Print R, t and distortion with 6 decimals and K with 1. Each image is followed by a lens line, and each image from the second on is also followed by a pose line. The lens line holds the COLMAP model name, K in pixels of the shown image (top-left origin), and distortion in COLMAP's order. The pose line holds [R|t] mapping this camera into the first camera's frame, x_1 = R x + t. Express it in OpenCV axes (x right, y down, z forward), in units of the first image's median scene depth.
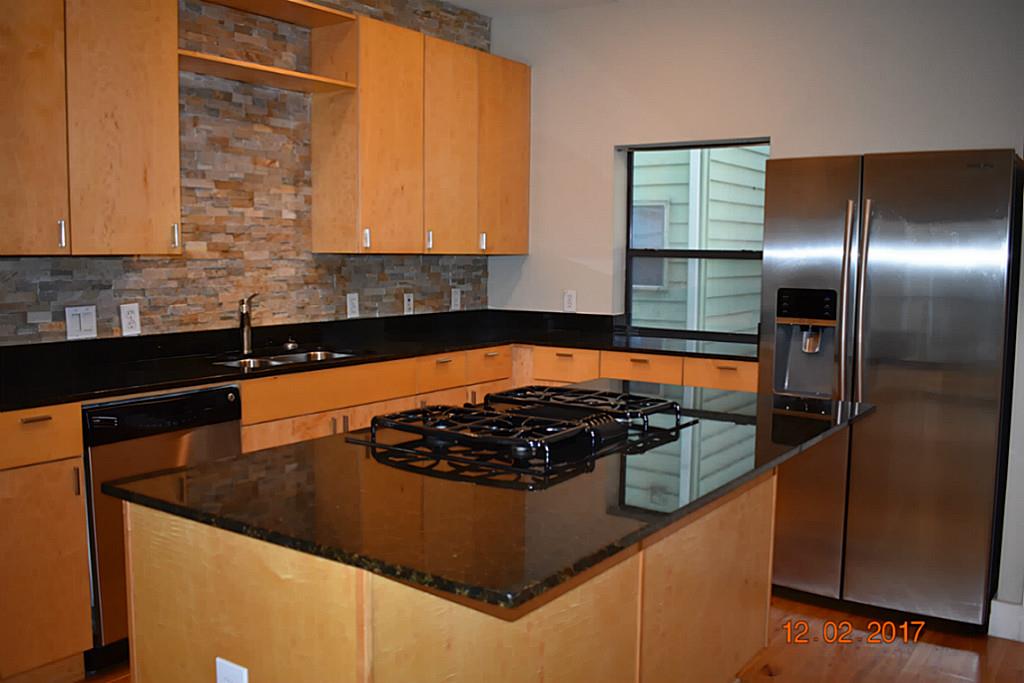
lens RADIAL K [[945.1, 0, 512.0], [0, 945.1, 341.5], [0, 0, 1]] dist [-0.080359, -0.003097]
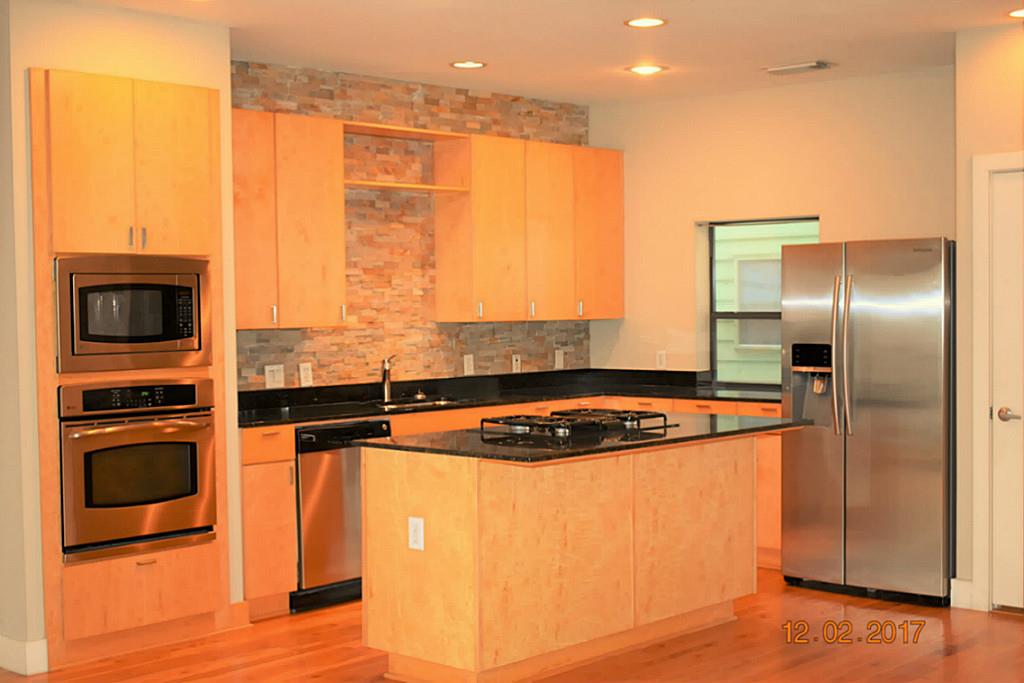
lens RADIAL K [[1427.3, 0, 512.0], [0, 1427.3, 341.5], [0, 0, 1]] dist [-0.010733, -0.013810]
pose [[0.990937, -0.017041, -0.133245, 0.143071], [0.008062, 0.997678, -0.067633, 0.062040], [0.134088, 0.065946, 0.988773, -0.883690]]
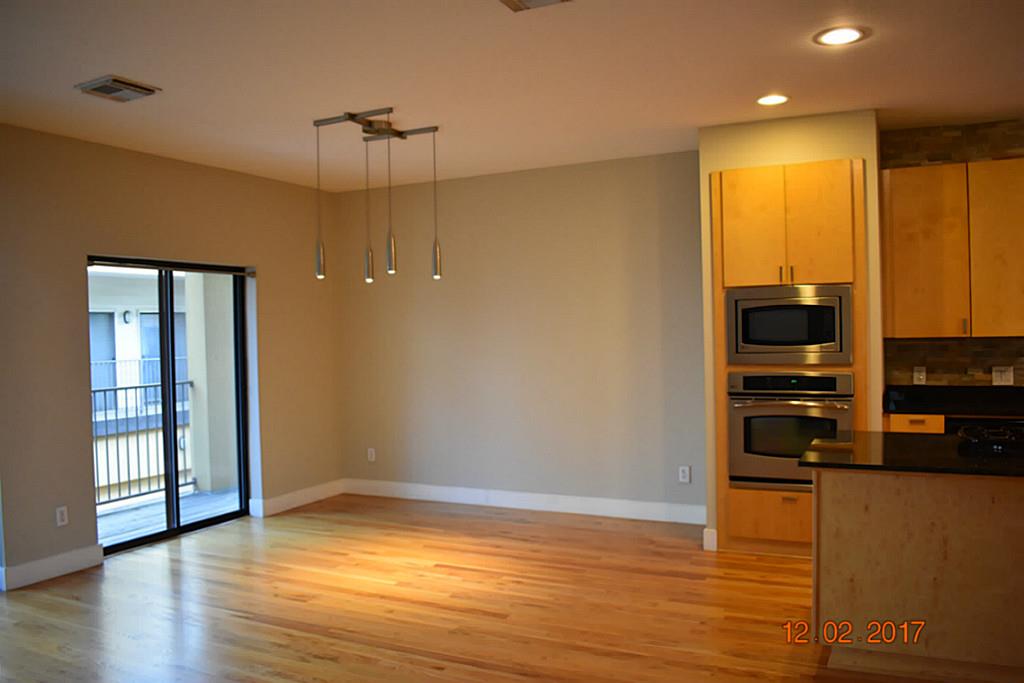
lens RADIAL K [[800.7, 0, 512.5], [0, 800.7, 328.8], [0, 0, 1]] dist [-0.103184, 0.003840]
pose [[0.142306, -0.011063, -0.989761, 0.665049], [-0.074993, 0.996943, -0.021926, -0.006406], [0.986978, 0.077346, 0.141042, -0.074675]]
